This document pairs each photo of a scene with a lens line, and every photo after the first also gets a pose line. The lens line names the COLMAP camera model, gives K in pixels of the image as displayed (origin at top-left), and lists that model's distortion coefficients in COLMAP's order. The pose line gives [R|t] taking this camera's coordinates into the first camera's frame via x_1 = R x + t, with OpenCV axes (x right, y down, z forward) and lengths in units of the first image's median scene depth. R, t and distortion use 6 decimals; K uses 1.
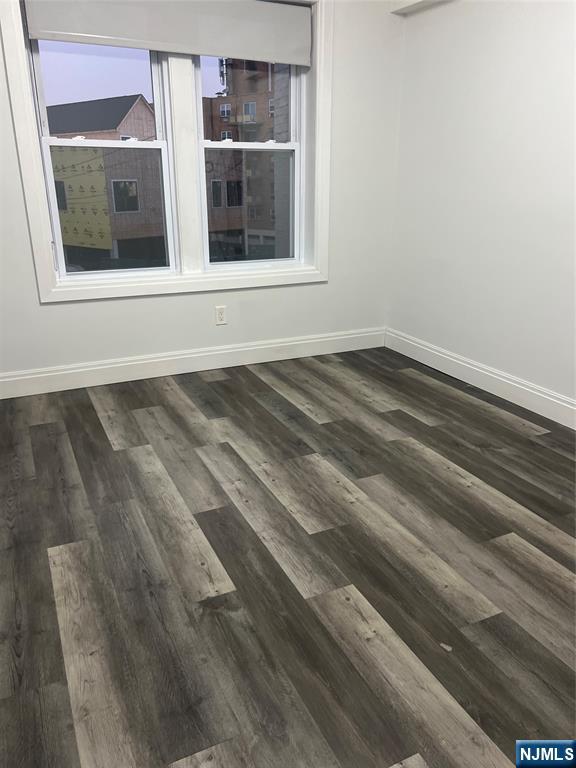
lens RADIAL K [[574.9, 0, 286.4], [0, 574.9, 386.0], [0, 0, 1]] dist [0.044040, -0.050690]
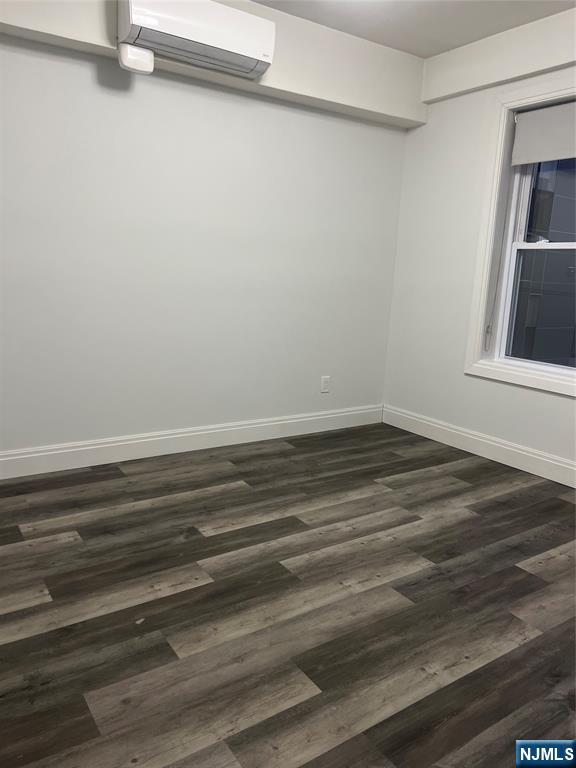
lens RADIAL K [[574.9, 0, 292.6], [0, 574.9, 384.5], [0, 0, 1]] dist [0.044040, -0.050690]
pose [[0.156768, 0.204031, -0.966331, 0.947447], [-0.374920, 0.917483, 0.132894, -0.200896], [0.913706, 0.341463, 0.220327, 0.568070]]
